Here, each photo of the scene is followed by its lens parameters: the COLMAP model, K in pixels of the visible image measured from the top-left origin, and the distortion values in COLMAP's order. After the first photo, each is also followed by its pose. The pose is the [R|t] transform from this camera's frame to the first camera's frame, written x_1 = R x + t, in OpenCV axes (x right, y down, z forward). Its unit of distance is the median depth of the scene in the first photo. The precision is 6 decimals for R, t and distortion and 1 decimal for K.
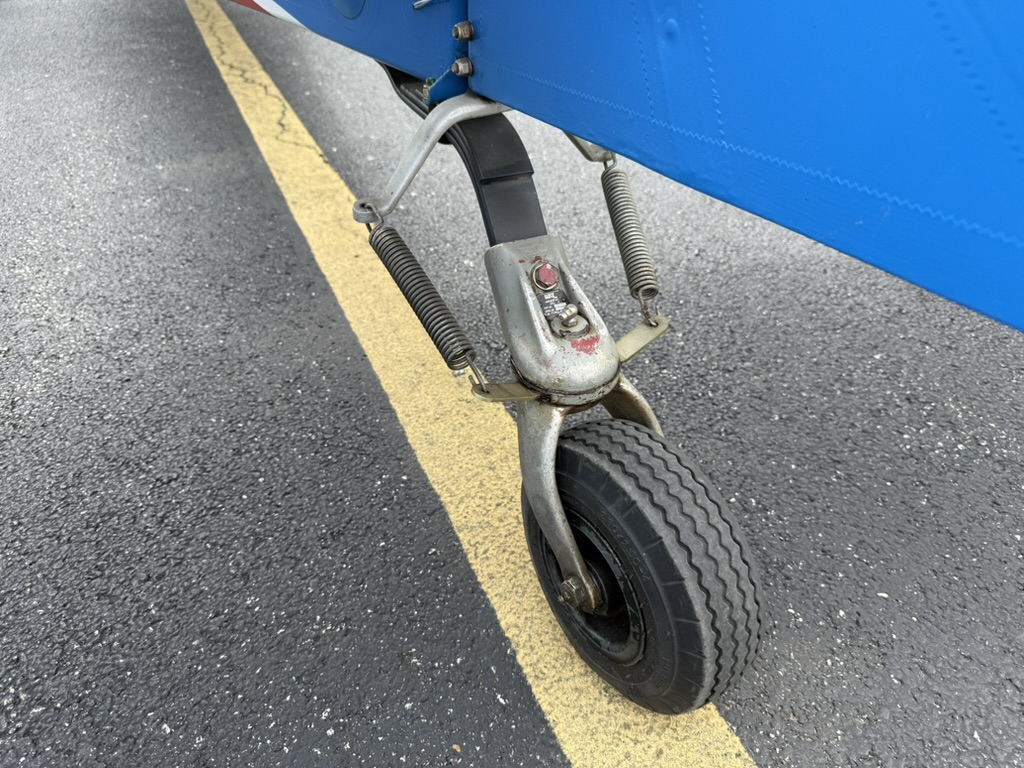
lens RADIAL K [[727.4, 0, 518.7], [0, 727.4, 386.4], [0, 0, 1]] dist [0.048197, -0.063545]
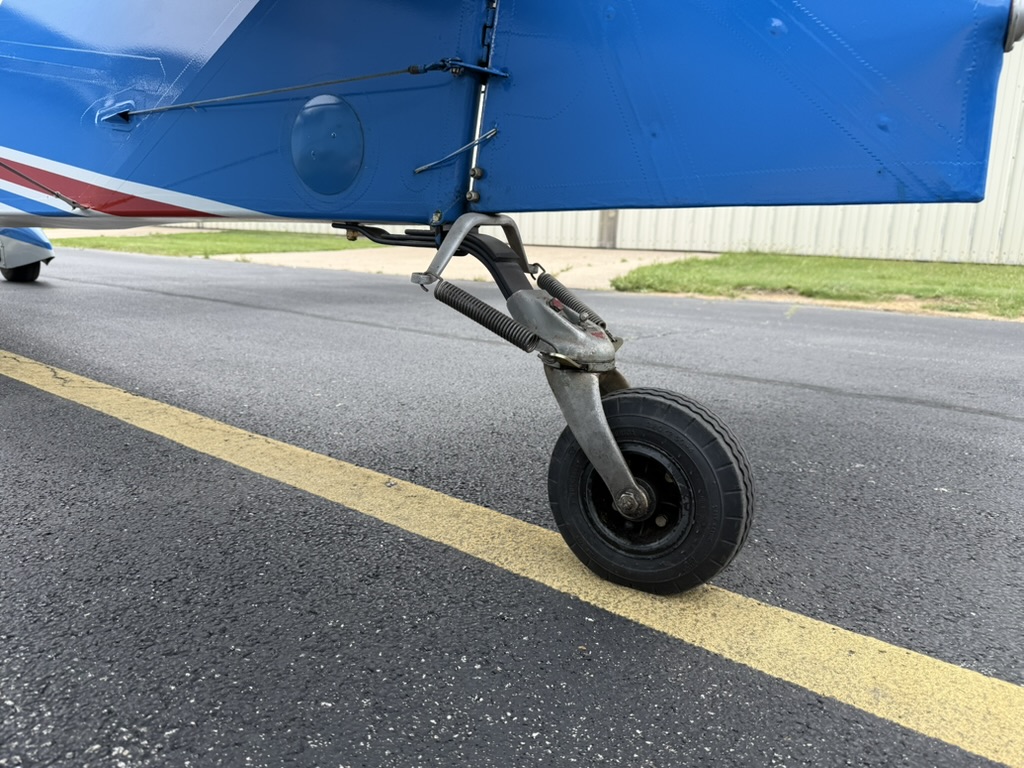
lens RADIAL K [[727.4, 0, 505.2], [0, 727.4, 388.3], [0, 0, 1]] dist [0.048197, -0.063545]
pose [[0.892574, -0.045763, 0.448573, -0.508403], [0.232981, 0.898553, -0.371917, 0.372016], [-0.386046, 0.436472, 0.812687, -0.086832]]
